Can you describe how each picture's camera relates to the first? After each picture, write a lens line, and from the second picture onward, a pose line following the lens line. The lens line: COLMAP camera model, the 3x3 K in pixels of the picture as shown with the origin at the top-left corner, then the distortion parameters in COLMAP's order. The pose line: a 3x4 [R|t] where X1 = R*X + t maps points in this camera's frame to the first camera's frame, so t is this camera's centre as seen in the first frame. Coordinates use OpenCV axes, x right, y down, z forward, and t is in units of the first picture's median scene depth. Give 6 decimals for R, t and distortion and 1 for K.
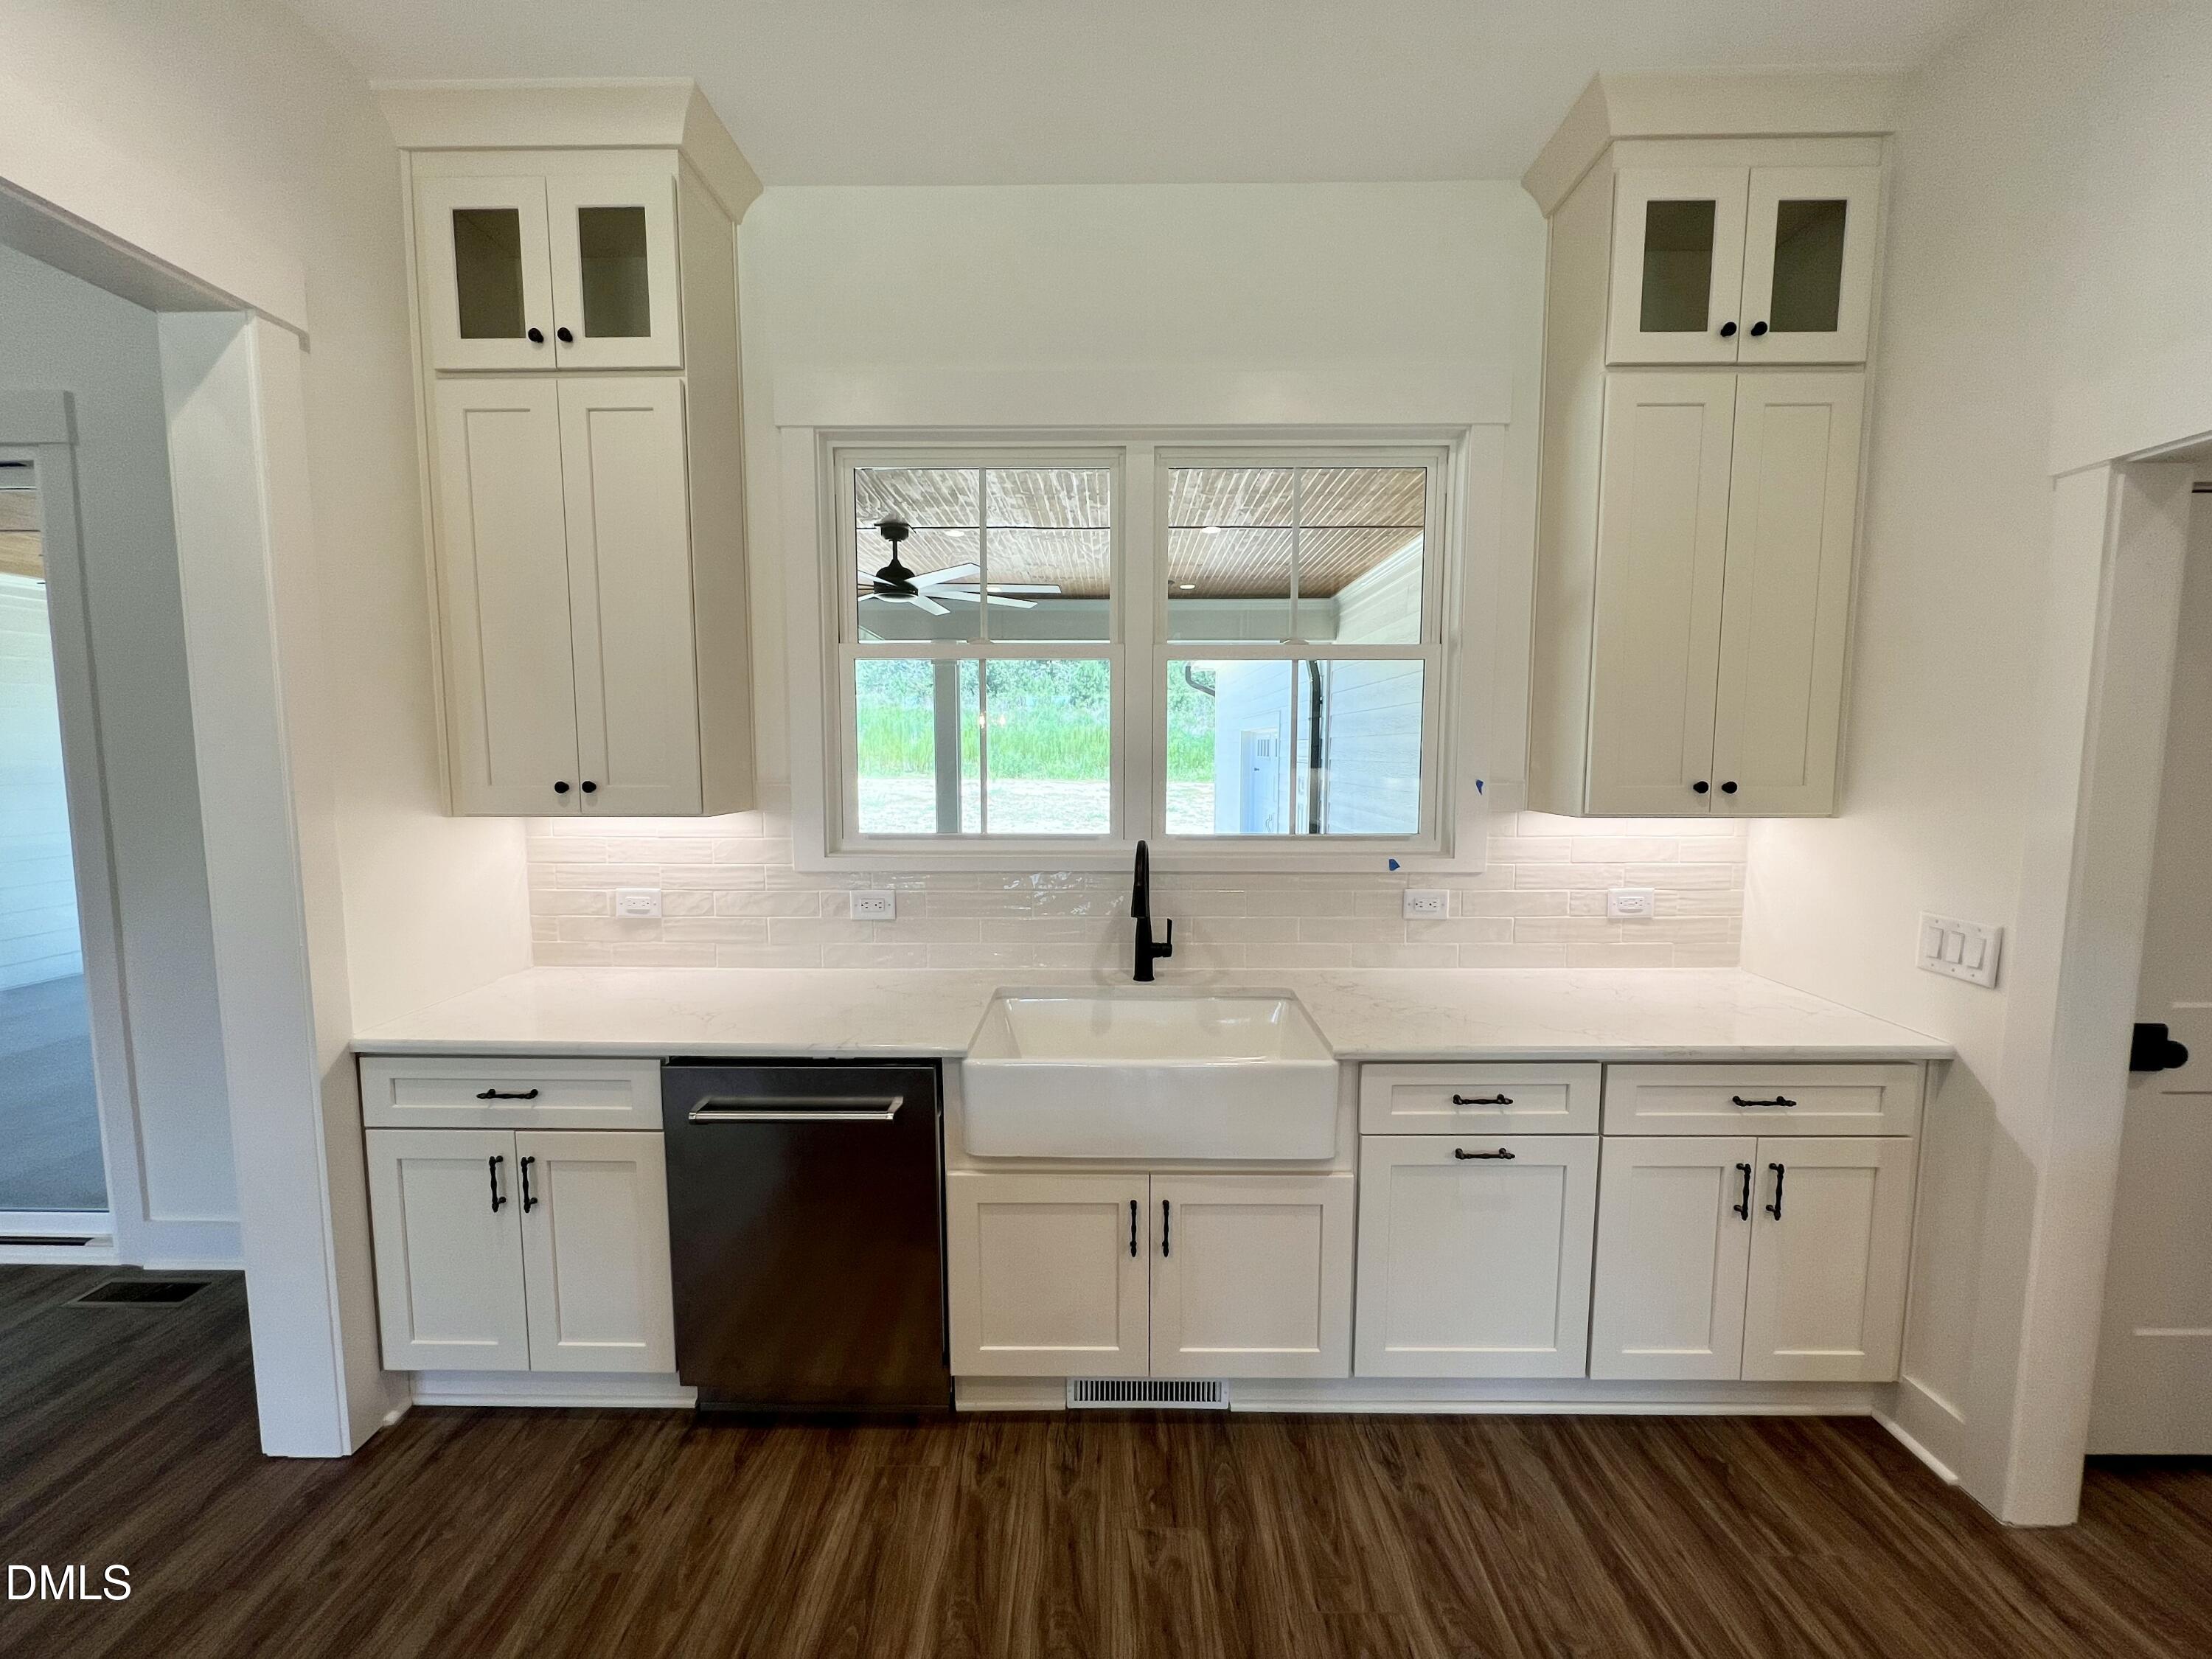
lens RADIAL K [[885.4, 0, 1098.5], [0, 885.4, 835.4], [0, 0, 1]] dist [-0.002690, -0.000263]
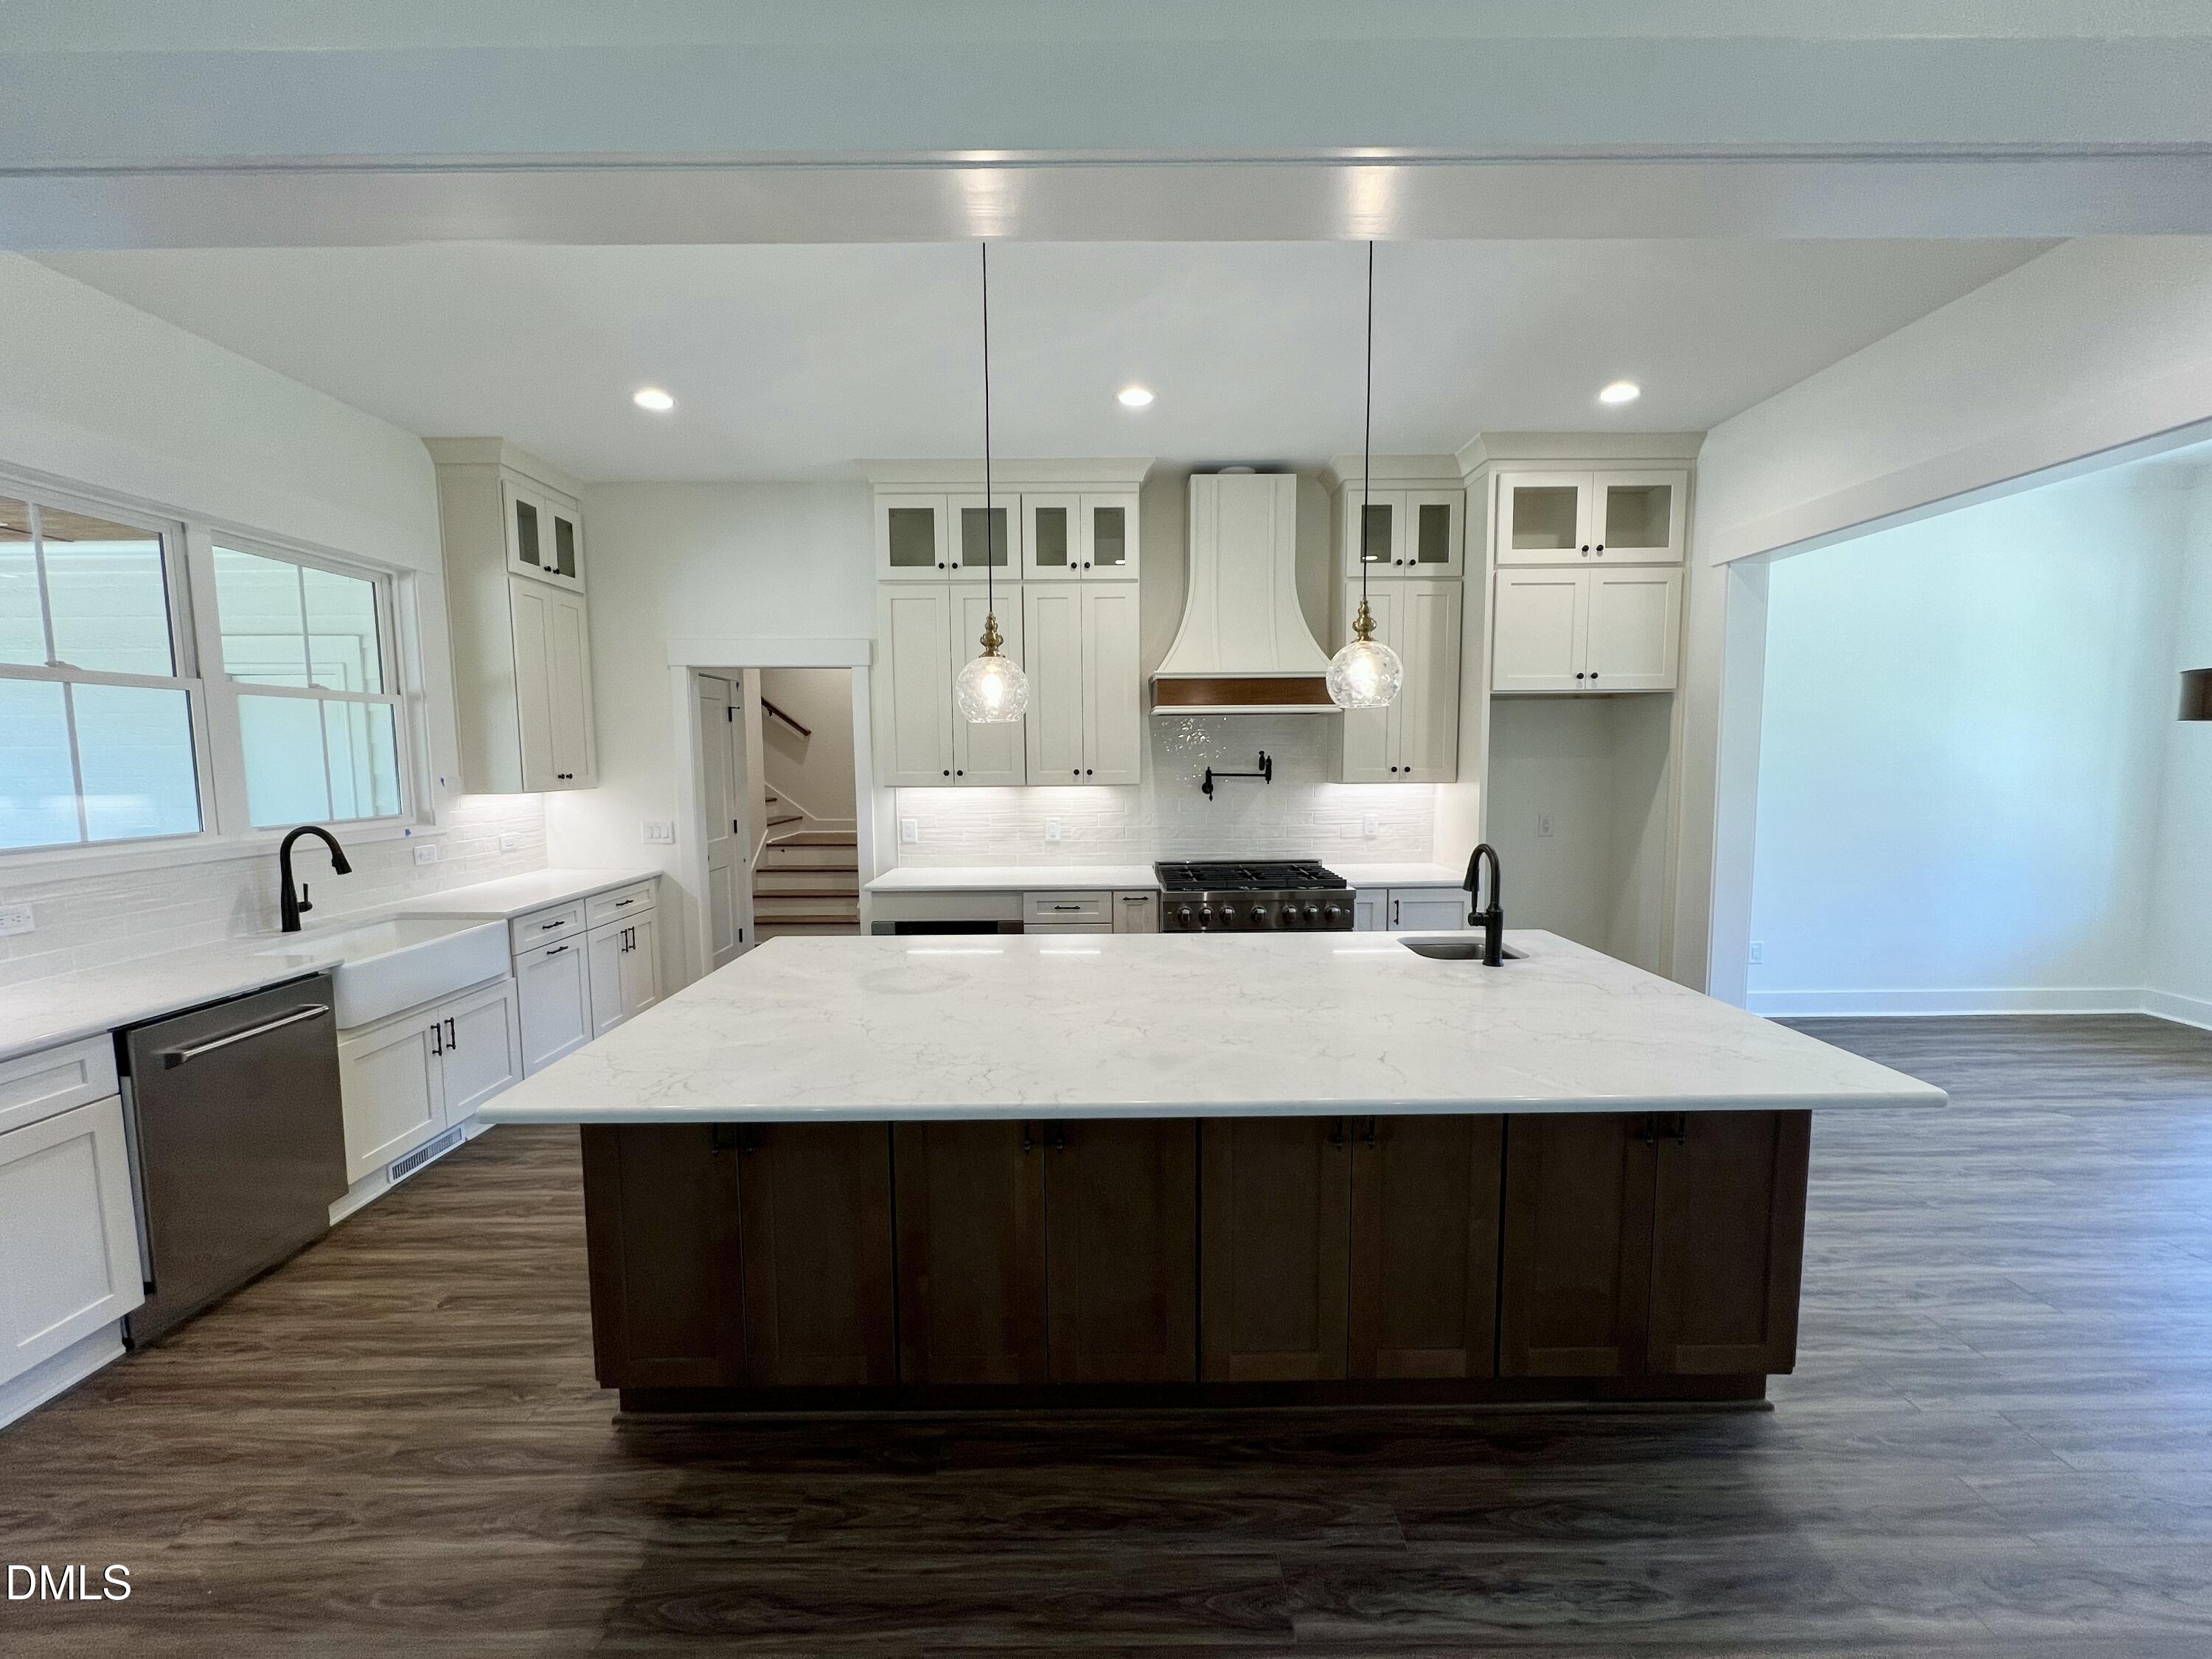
lens RADIAL K [[885.4, 0, 1098.5], [0, 885.4, 835.4], [0, 0, 1]] dist [-0.002690, -0.000263]
pose [[-0.001572, -0.096334, 0.995348, -1.590439], [0.106041, 0.989721, 0.095957, 0.021684], [-0.994361, 0.105698, 0.008659, -0.325259]]
